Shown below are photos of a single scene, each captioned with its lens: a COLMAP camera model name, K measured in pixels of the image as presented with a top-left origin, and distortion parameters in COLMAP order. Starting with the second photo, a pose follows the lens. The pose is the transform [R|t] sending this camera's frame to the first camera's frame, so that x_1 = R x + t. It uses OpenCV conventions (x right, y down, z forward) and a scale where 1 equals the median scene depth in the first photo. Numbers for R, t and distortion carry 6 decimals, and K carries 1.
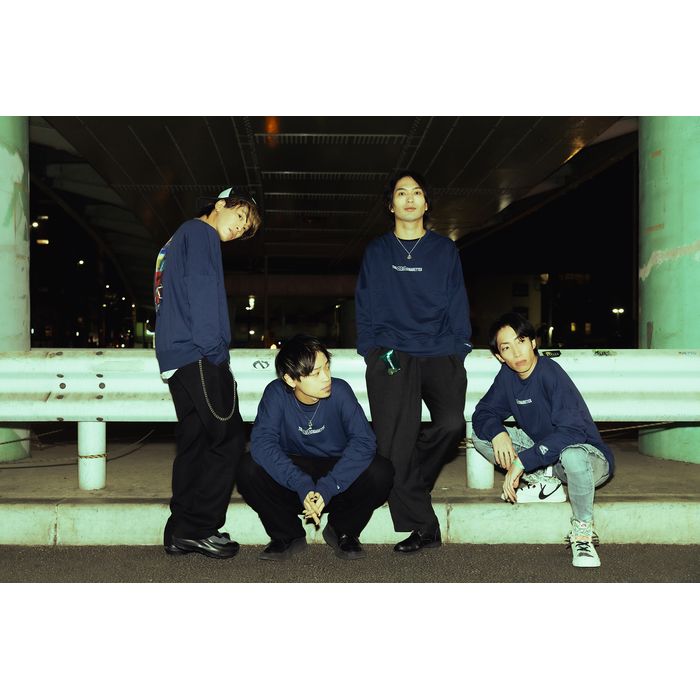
lens RADIAL K [[964.4, 0, 350.0], [0, 964.4, 350.0], [0, 0, 1]] dist [-0.002253, -0.042331]
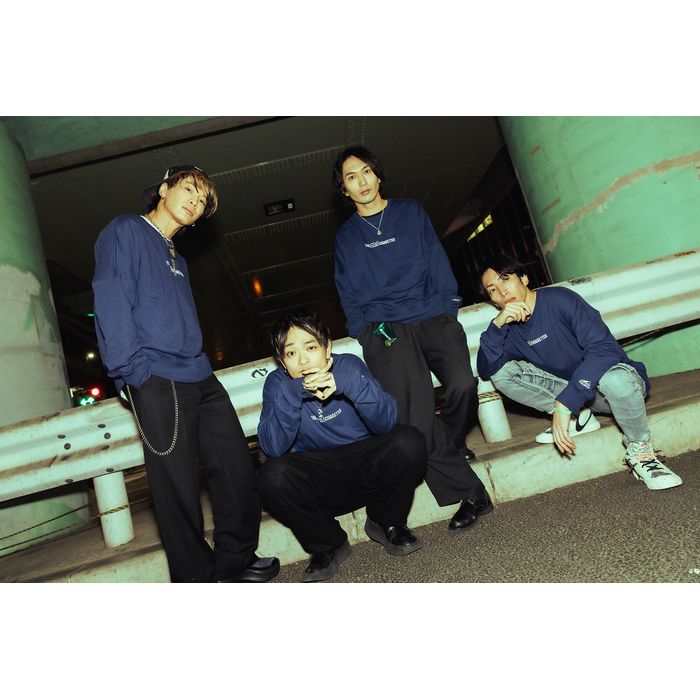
lens RADIAL K [[575.0, 0, 350.2], [0, 575.0, 308.2], [0, 0, 1]] dist [0.002111, 0.001188]
pose [[0.967954, -0.241810, 0.067772, -0.026511], [0.249419, 0.957125, -0.147313, 0.063591], [-0.029245, 0.159496, 0.986765, 0.410662]]
